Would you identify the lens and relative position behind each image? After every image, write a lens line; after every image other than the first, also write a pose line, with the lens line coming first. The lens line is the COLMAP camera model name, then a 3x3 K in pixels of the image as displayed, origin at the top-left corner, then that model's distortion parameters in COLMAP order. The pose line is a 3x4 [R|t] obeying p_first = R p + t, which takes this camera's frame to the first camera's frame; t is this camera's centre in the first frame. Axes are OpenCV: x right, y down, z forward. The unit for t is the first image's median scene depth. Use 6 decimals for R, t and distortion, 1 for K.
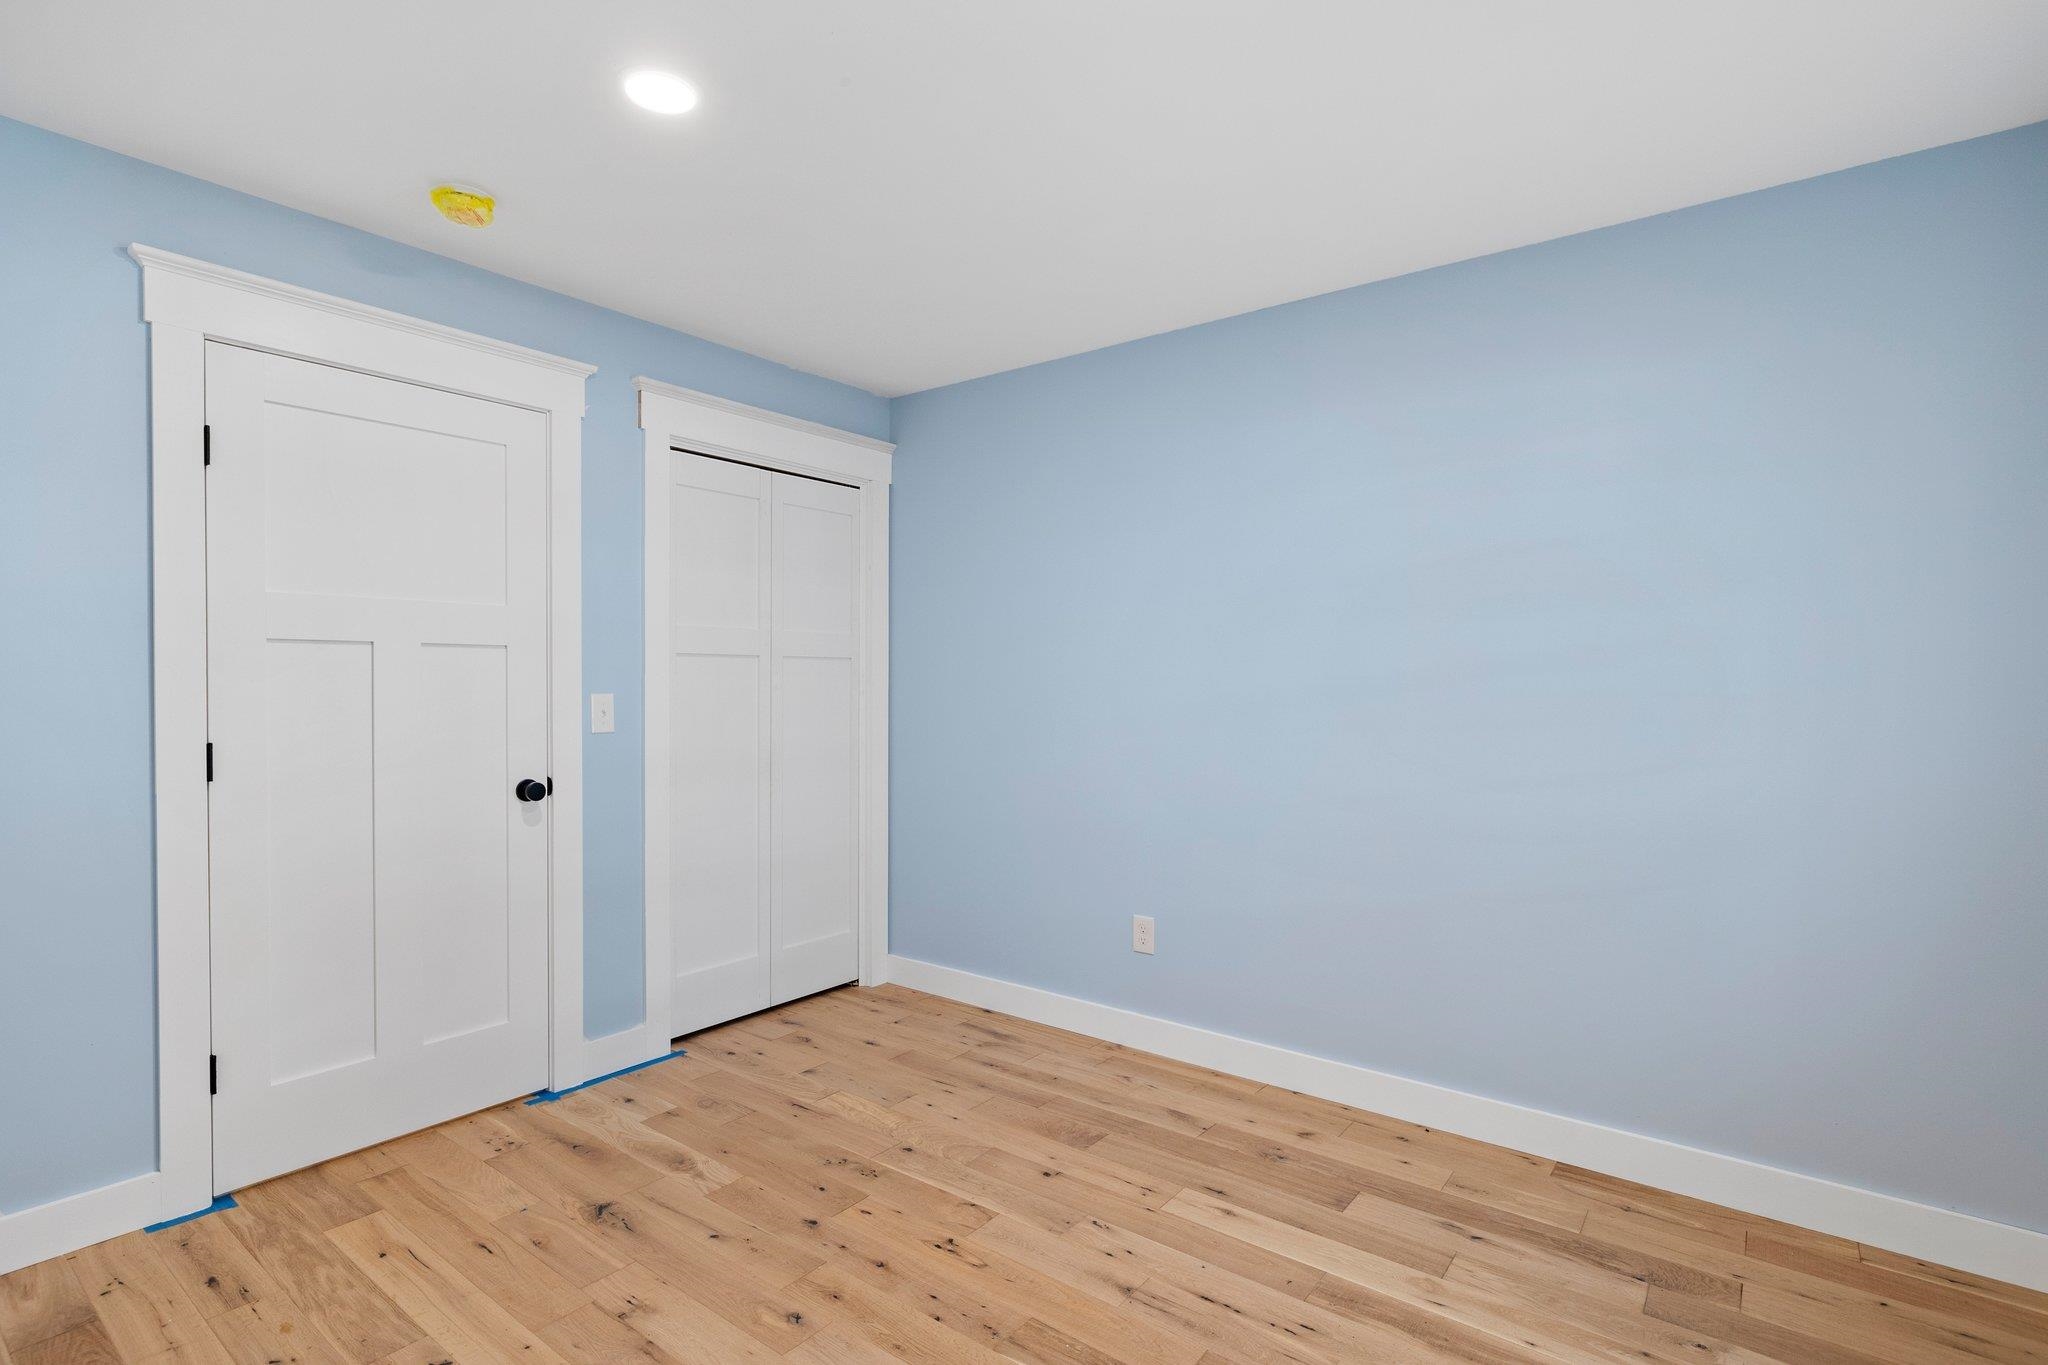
lens RADIAL K [[969.8, 0, 1028.1], [0, 969.8, 686.7], [0, 0, 1]] dist [0.001633, 0.000285]
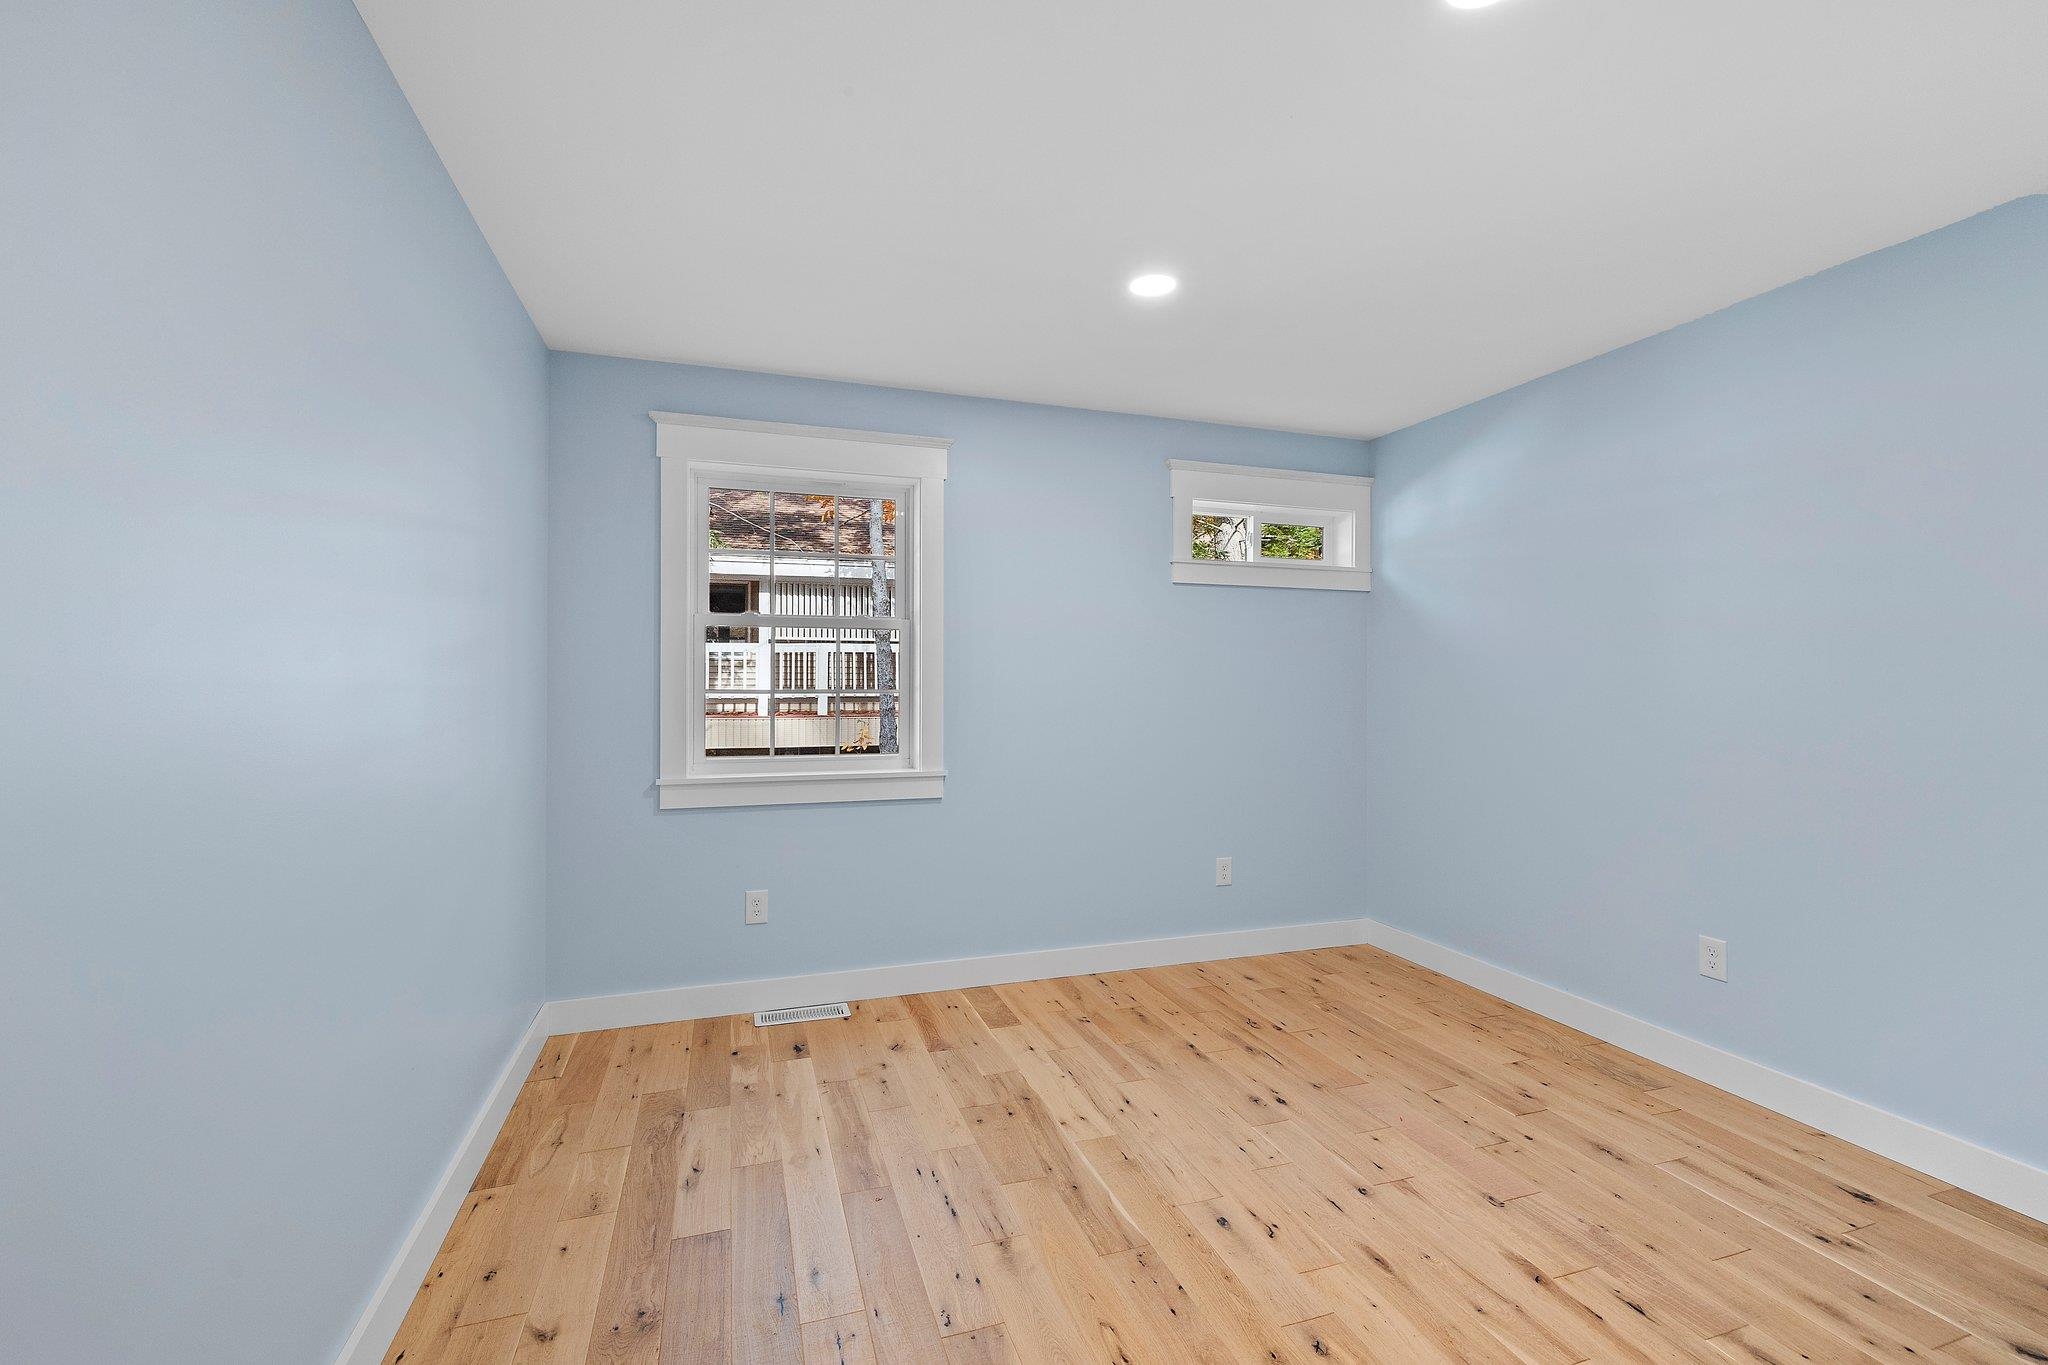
lens RADIAL K [[884.4, 0, 1025.4], [0, 884.4, 680.5], [0, 0, 1]] dist [0.000648, 0.000363]
pose [[-0.833564, -0.009682, 0.552338, -0.439405], [-0.006962, 0.999951, 0.007021, -0.005272], [-0.552379, 0.002007, -0.833591, 1.752068]]
